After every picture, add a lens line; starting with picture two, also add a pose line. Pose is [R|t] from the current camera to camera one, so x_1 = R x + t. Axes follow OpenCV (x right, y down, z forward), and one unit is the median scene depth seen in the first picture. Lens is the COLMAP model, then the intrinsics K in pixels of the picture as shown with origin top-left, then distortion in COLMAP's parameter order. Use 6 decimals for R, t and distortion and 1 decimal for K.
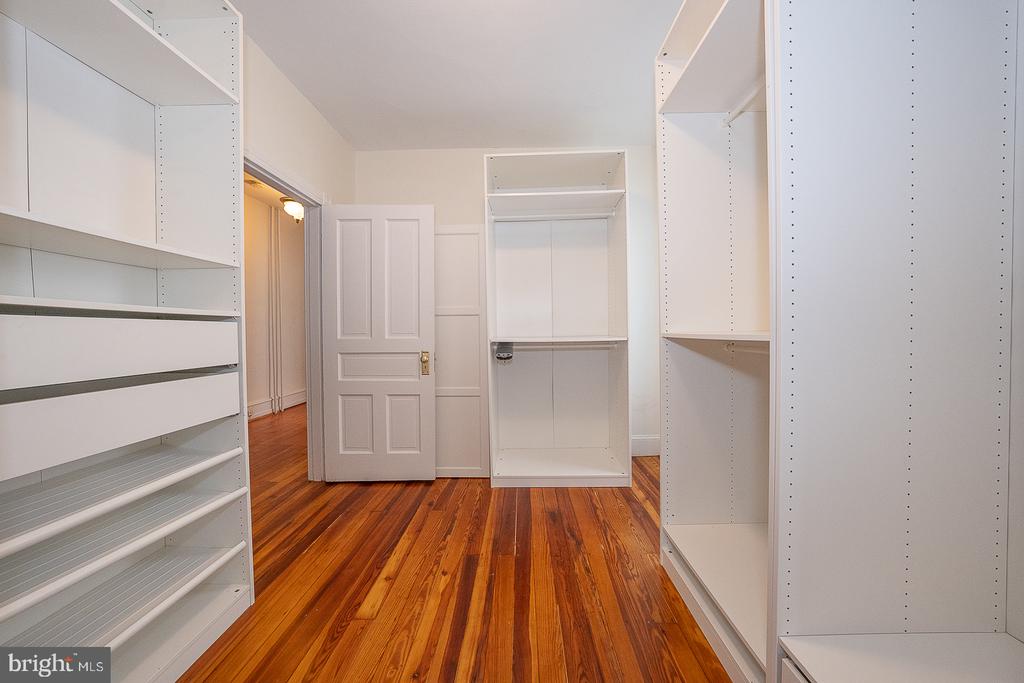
lens RADIAL K [[351.4, 0, 513.5], [0, 351.4, 338.2], [0, 0, 1]] dist [-0.031611, 0.006700]
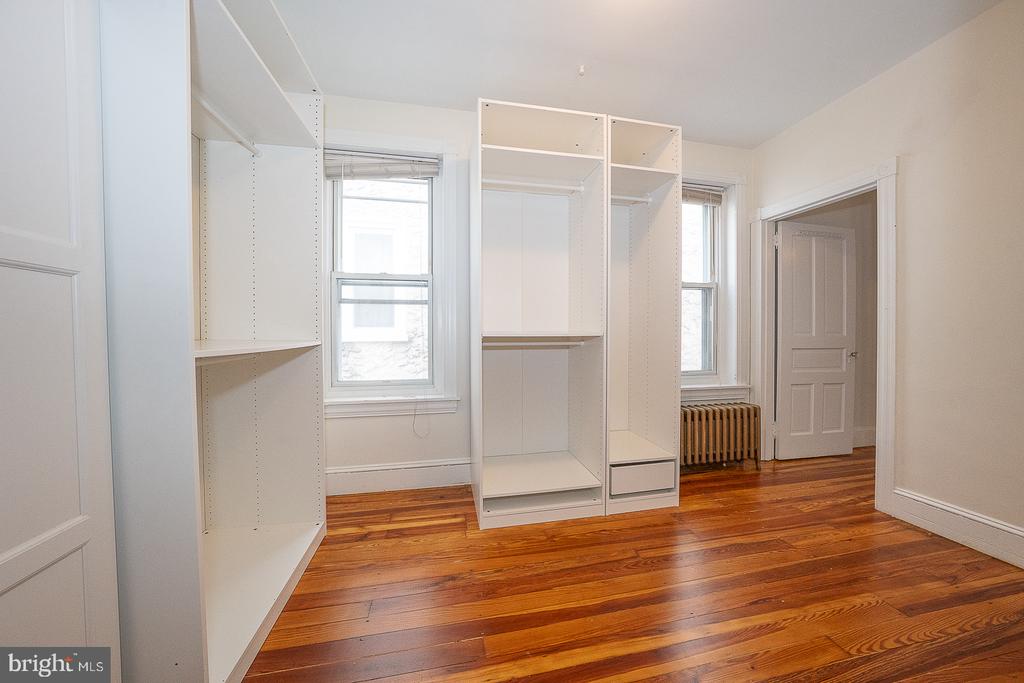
lens RADIAL K [[351.4, 0, 513.5], [0, 351.4, 338.2], [0, 0, 1]] dist [-0.031611, 0.006700]
pose [[-0.228935, -0.005588, 0.973426, -0.837670], [0.013593, 0.999868, 0.008936, -0.014594], [-0.973347, 0.015278, -0.228829, 1.282635]]
